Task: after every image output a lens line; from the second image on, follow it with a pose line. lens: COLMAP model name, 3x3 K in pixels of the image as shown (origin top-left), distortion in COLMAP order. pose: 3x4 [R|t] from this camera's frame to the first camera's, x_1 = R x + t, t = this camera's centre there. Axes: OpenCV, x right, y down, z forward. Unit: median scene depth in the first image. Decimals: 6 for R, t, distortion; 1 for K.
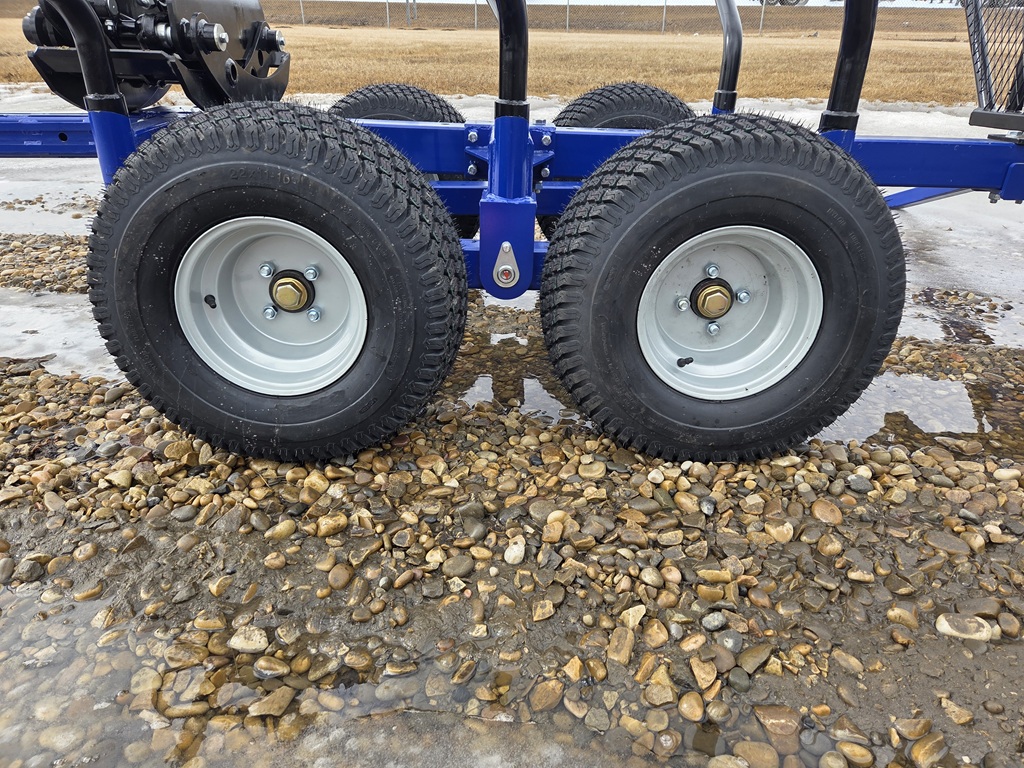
lens RADIAL K [[689.5, 0, 515.6], [0, 689.5, 383.2], [0, 0, 1]] dist [0.032864, -0.008505]
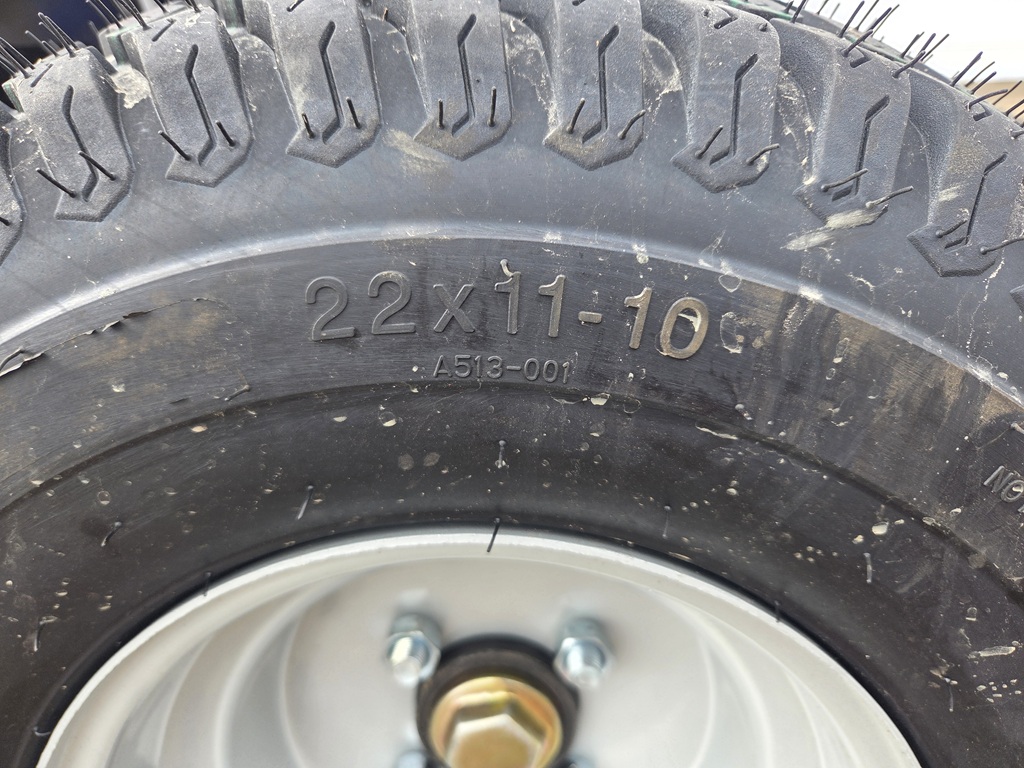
lens RADIAL K [[689.5, 0, 510.1], [0, 689.5, 383.8], [0, 0, 1]] dist [0.032864, -0.008505]
pose [[0.996864, -0.036954, -0.069972, -0.358284], [0.024688, 0.985361, -0.168682, -0.260715], [0.075181, 0.166425, 0.983184, 0.861835]]
